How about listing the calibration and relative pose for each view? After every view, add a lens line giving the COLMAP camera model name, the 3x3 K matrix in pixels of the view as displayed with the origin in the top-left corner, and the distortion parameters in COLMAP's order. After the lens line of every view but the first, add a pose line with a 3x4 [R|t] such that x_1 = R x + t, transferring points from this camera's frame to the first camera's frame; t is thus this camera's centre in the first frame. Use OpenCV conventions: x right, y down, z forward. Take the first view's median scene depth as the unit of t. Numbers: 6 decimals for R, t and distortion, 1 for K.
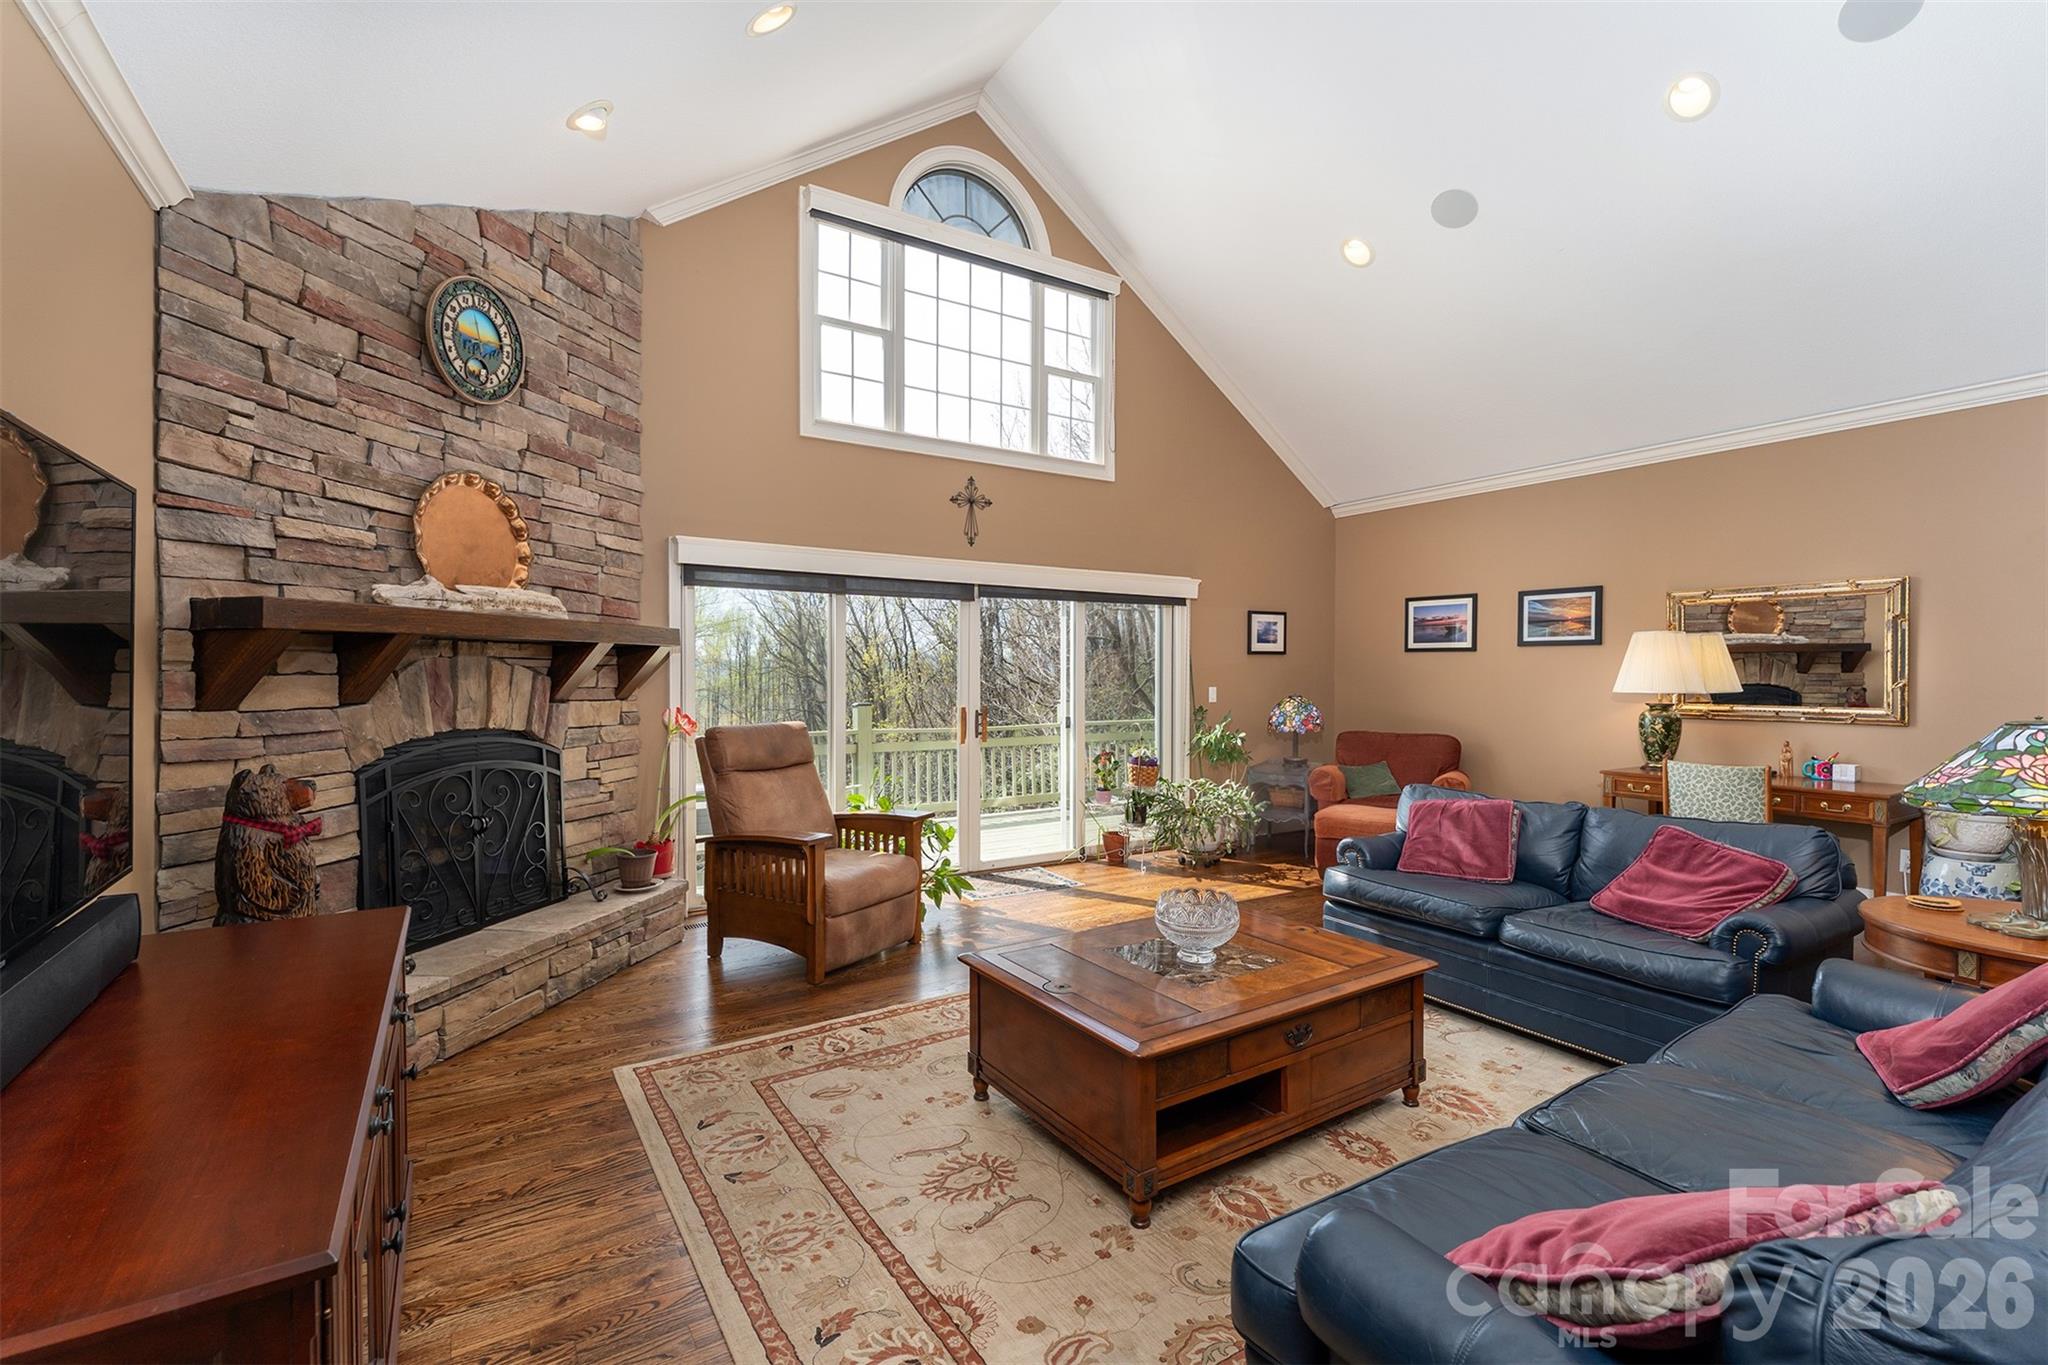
lens RADIAL K [[873.1, 0, 1010.3], [0, 873.1, 681.9], [0, 0, 1]] dist [-0.001787, -0.000009]
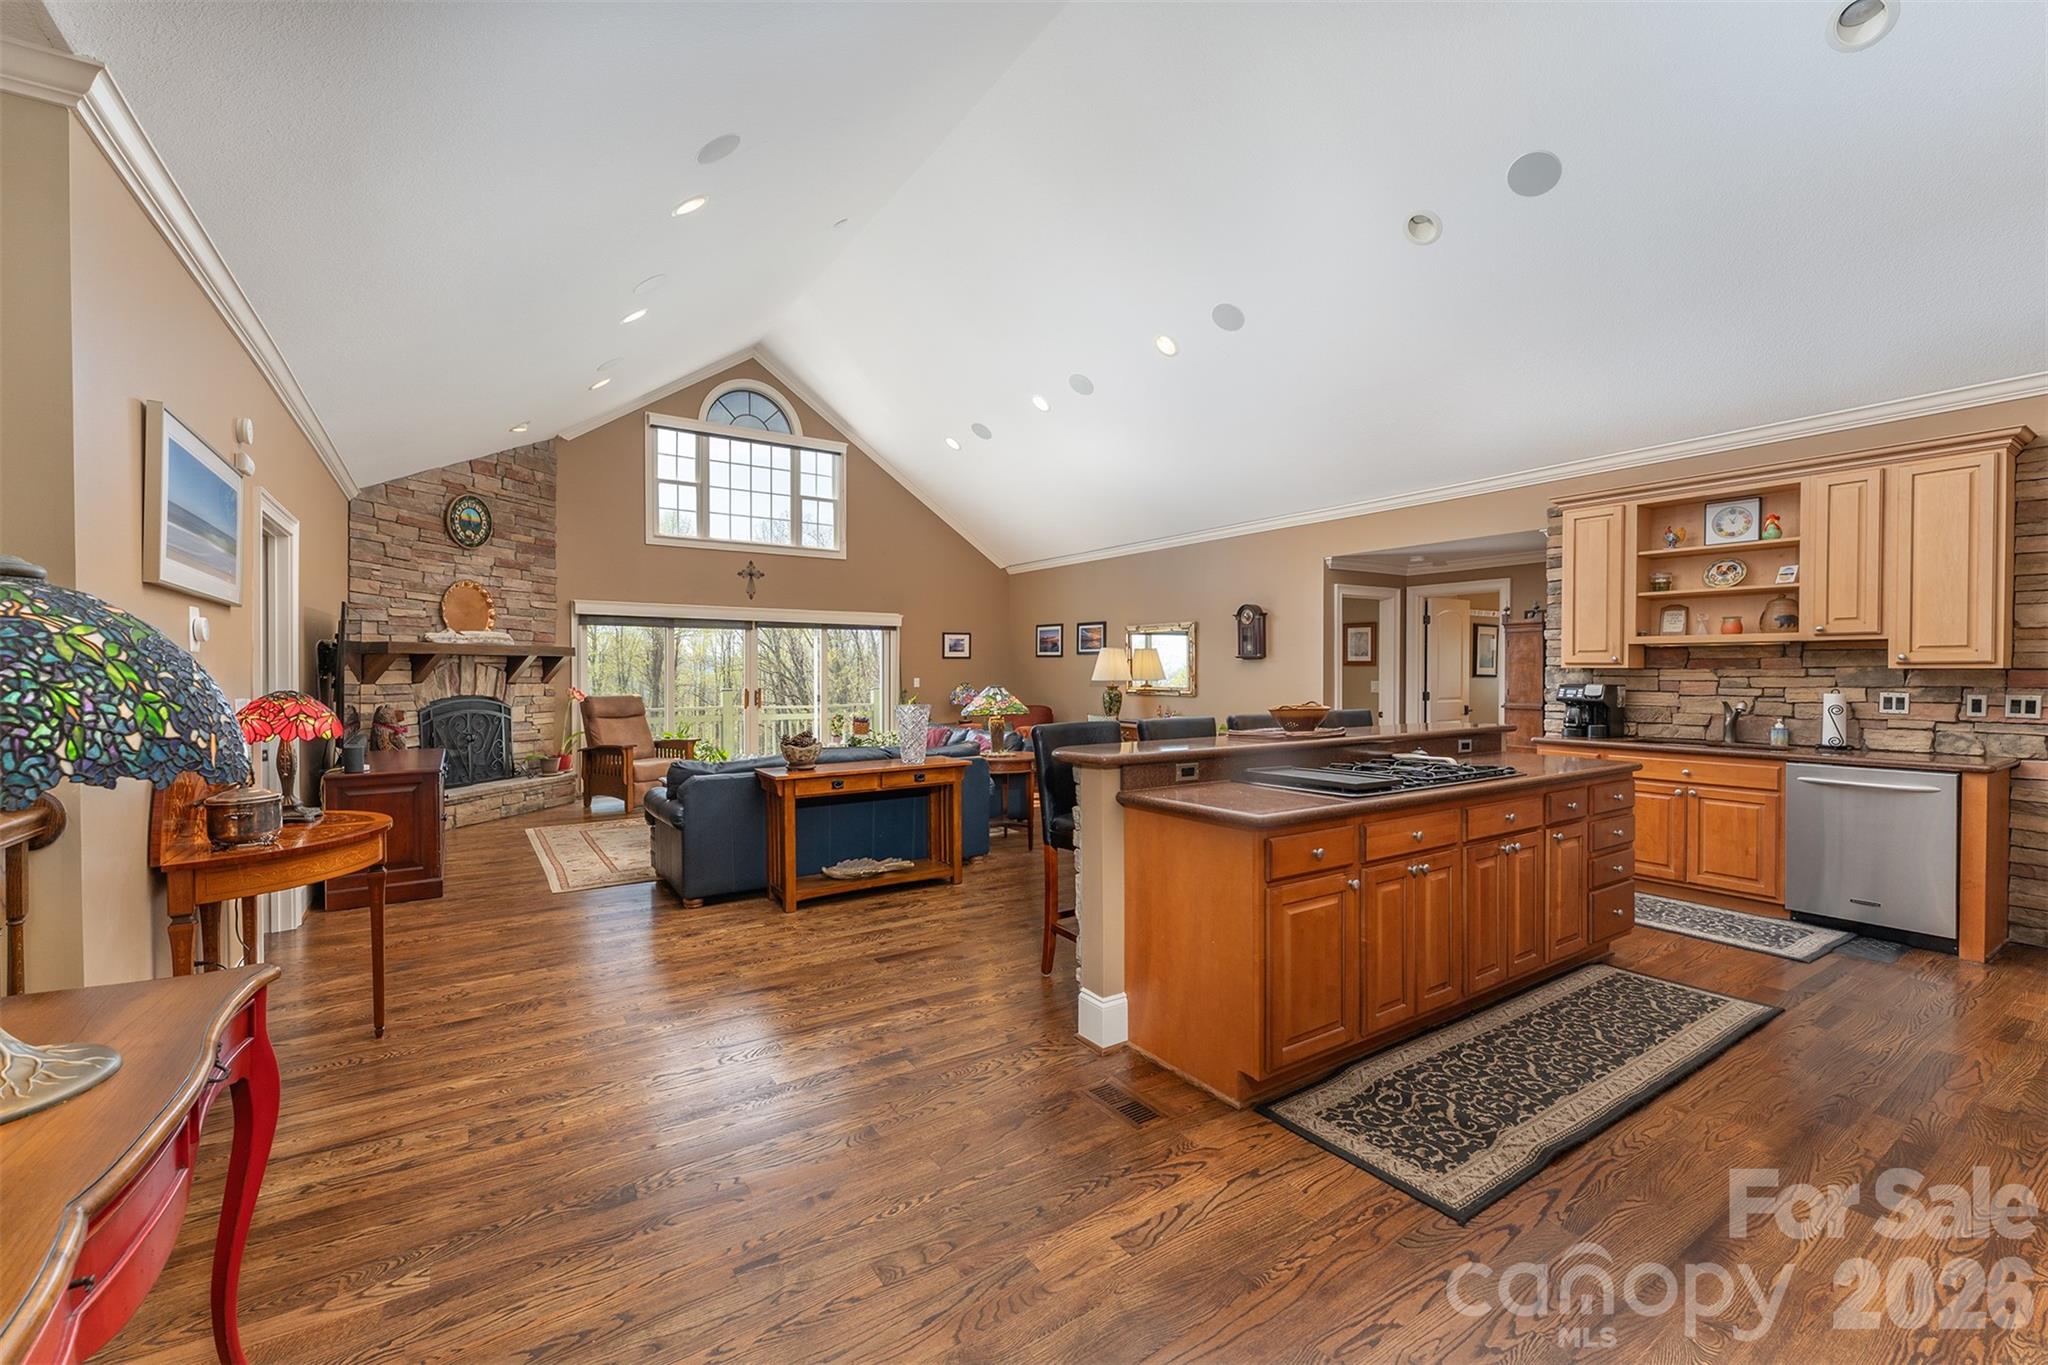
lens RADIAL K [[836.2, 0, 1017.4], [0, 836.2, 677.4], [0, 0, 1]] dist [0.001763, 0.001086]
pose [[0.999664, -0.001856, 0.025863, 0.589848], [0.001943, 0.999993, -0.003337, 0.015274], [-0.025857, 0.003386, 0.999660, -0.946206]]
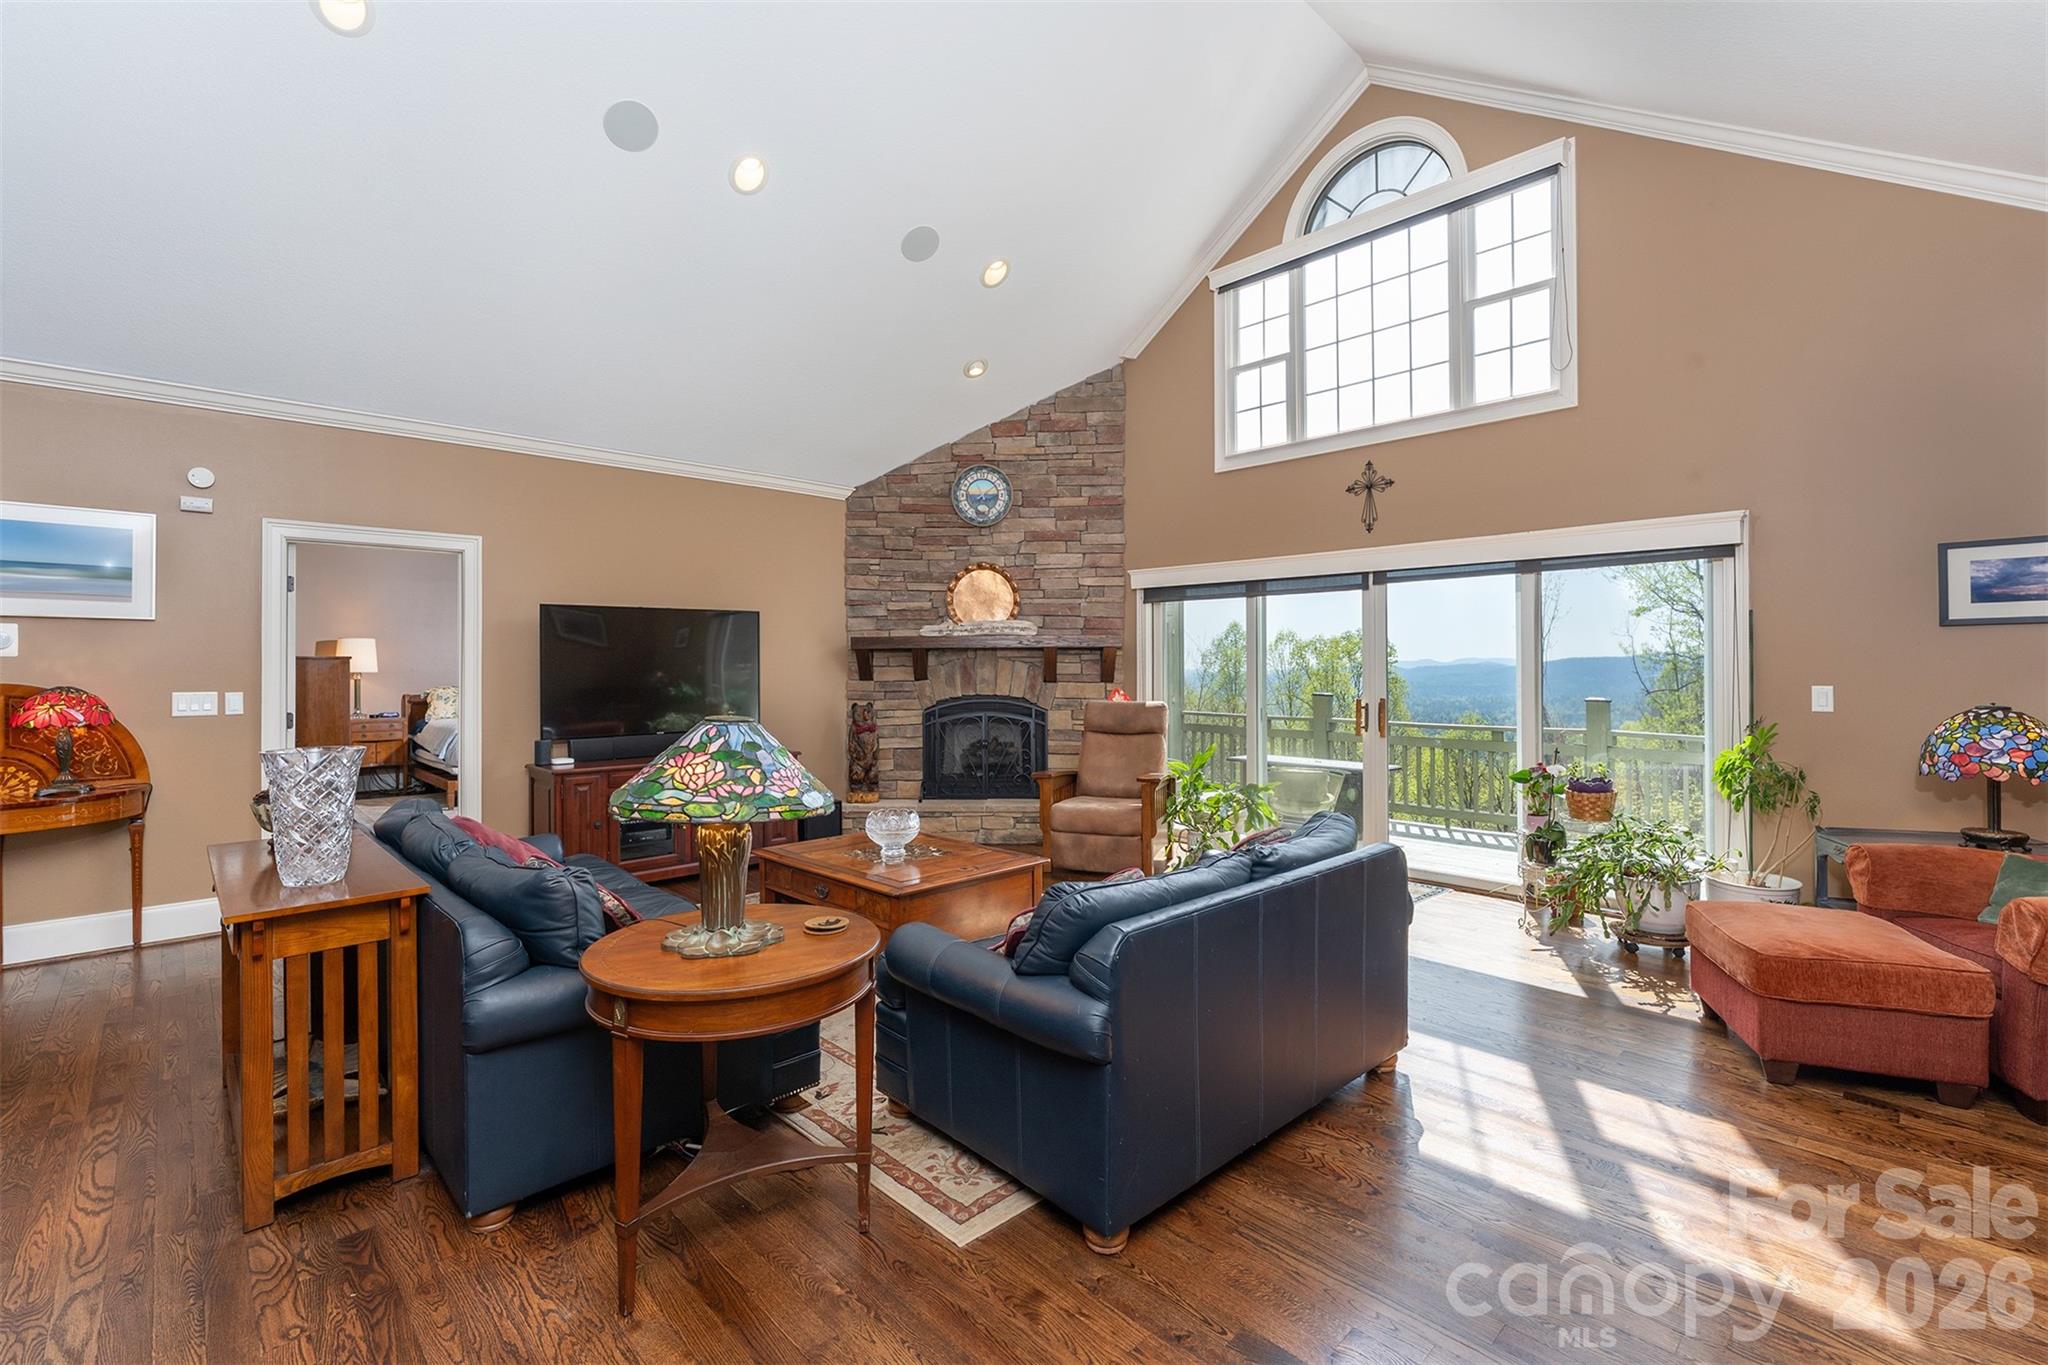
lens RADIAL K [[873.1, 0, 1032.6], [0, 873.1, 665.4], [0, 0, 1]] dist [-0.001787, -0.000009]
pose [[0.223358, -0.001526, -0.974735, 1.049947], [-0.005364, 0.999982, -0.002795, -0.004660], [0.974722, 0.005852, 0.223345, 0.541694]]
